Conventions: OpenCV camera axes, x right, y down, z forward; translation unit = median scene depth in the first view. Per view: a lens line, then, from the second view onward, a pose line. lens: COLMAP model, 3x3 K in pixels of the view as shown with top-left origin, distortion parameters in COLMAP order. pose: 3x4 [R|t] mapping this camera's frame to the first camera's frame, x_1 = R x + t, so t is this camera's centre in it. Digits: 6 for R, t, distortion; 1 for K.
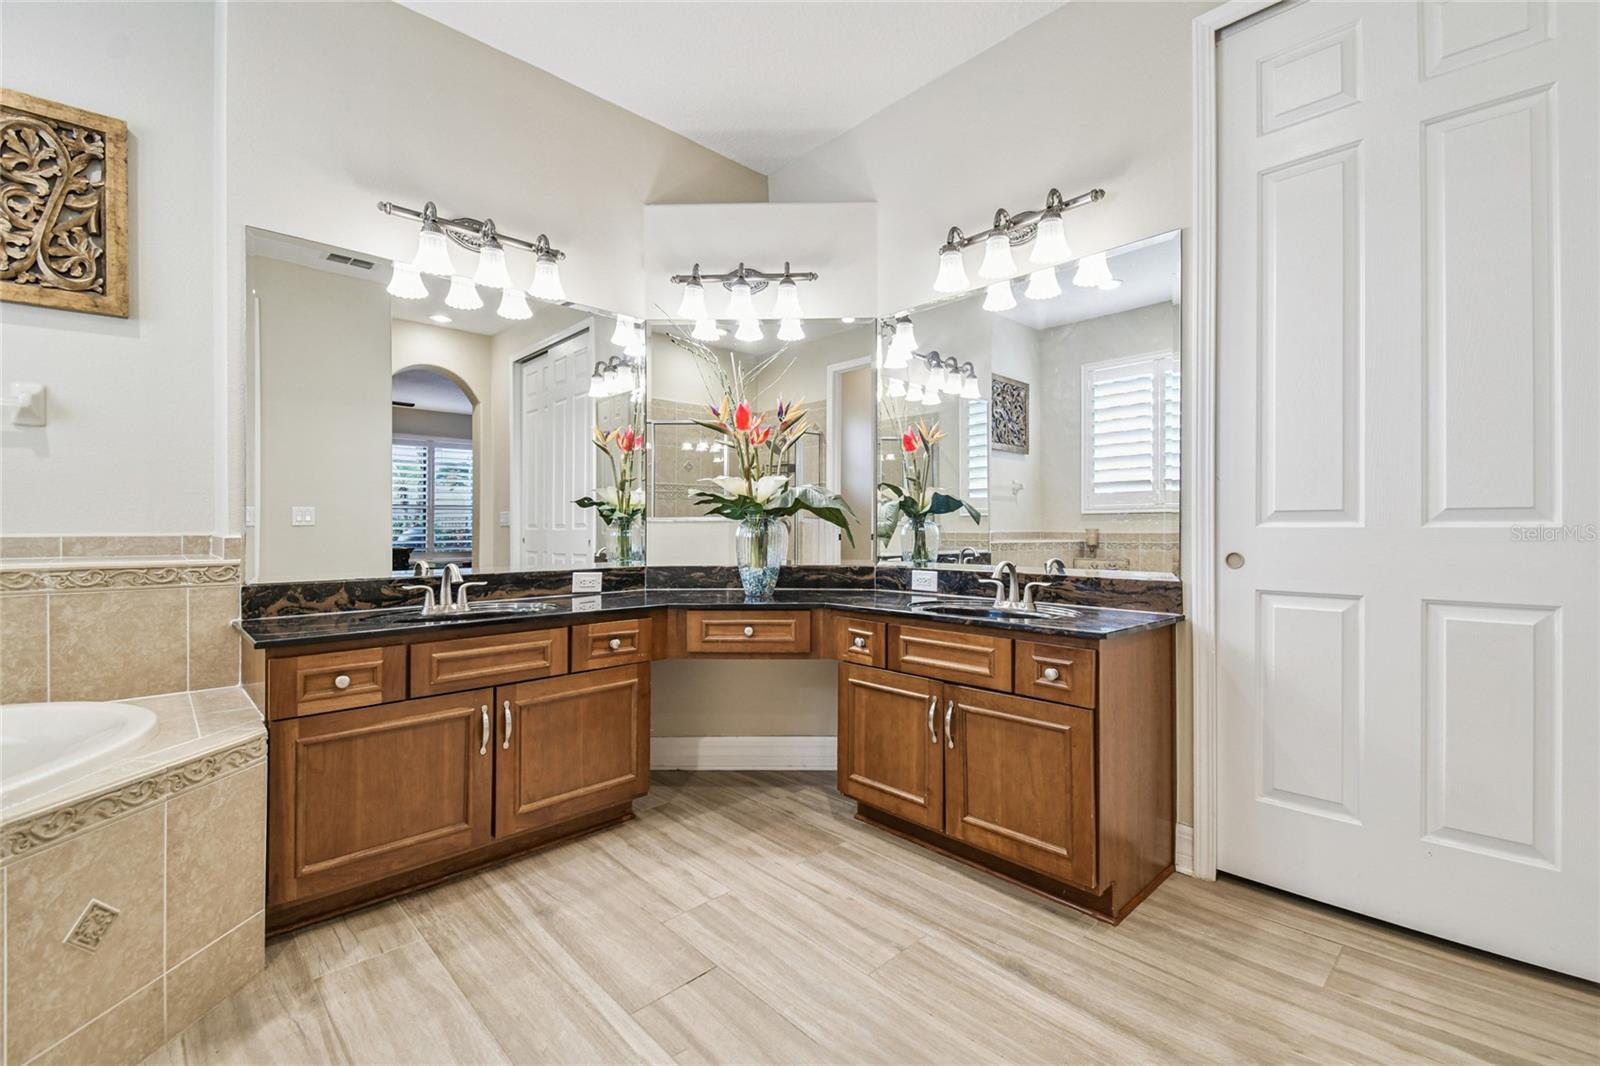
lens RADIAL K [[700.1, 0, 806.2], [0, 700.1, 526.6], [0, 0, 1]] dist [0.014221, -0.009373]
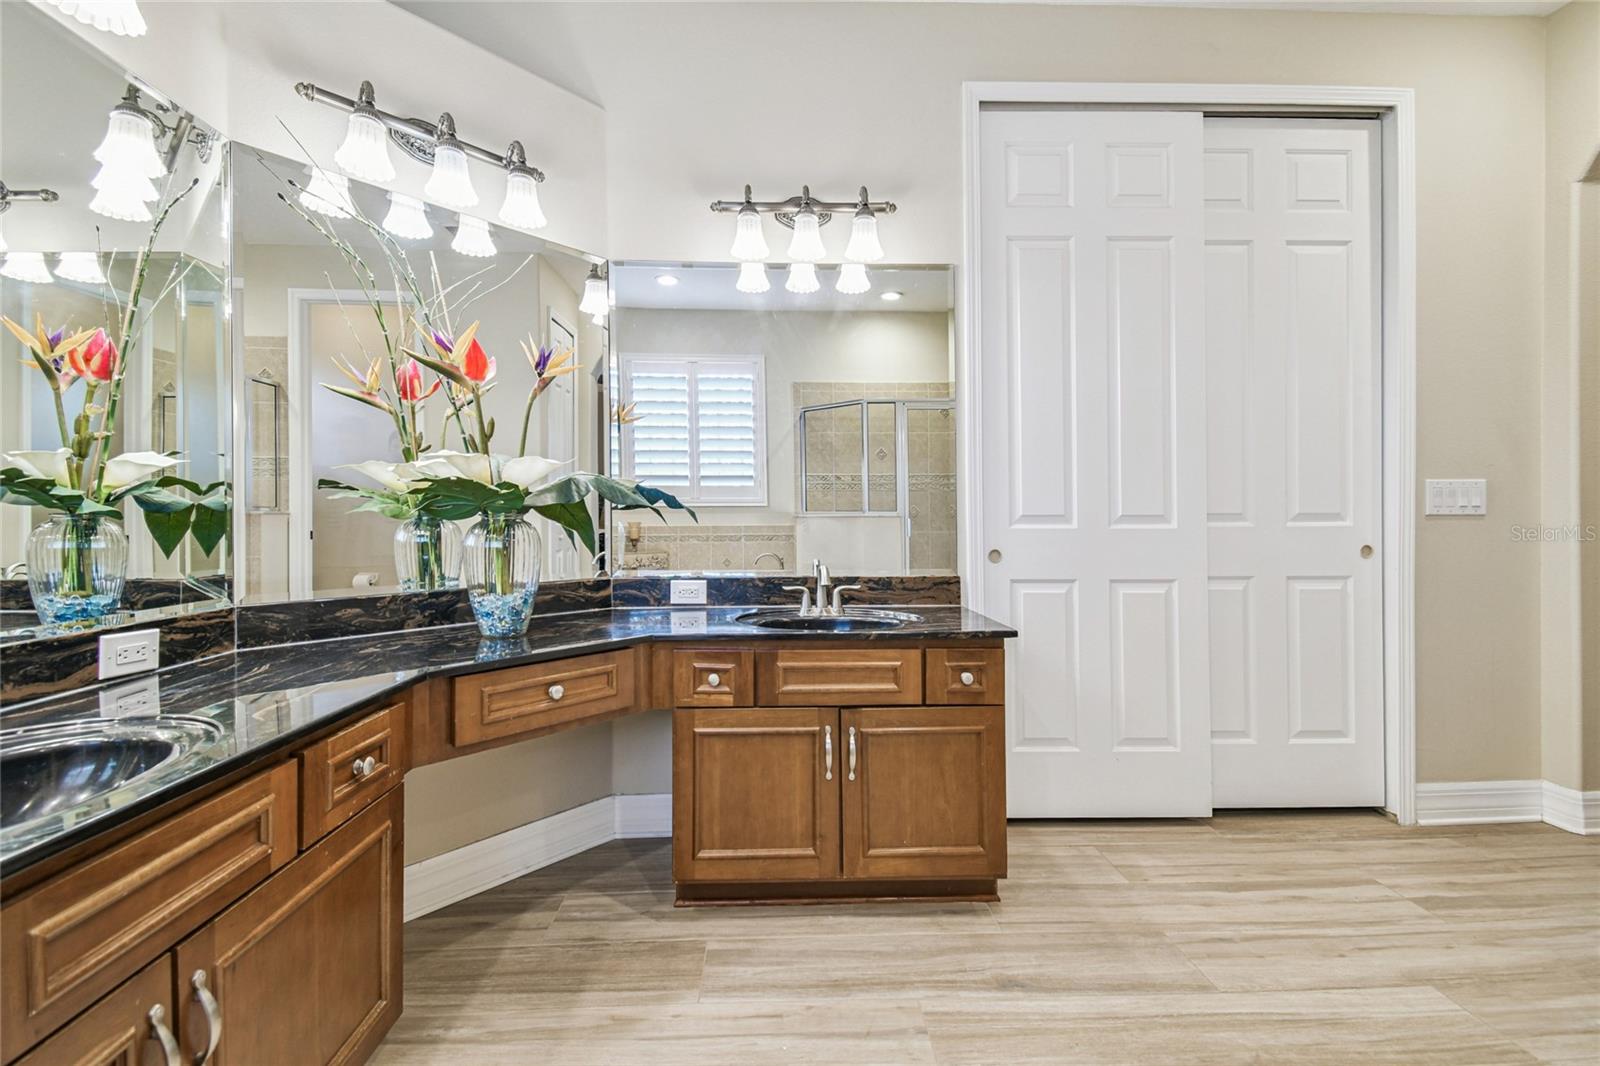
lens RADIAL K [[700.1, 0, 803.2], [0, 700.1, 522.5], [0, 0, 1]] dist [0.014221, -0.009373]
pose [[0.653832, -0.005446, 0.756620, -0.475488], [-0.003172, 0.999946, 0.009939, -0.018579], [-0.756633, -0.008898, 0.653779, 0.441476]]
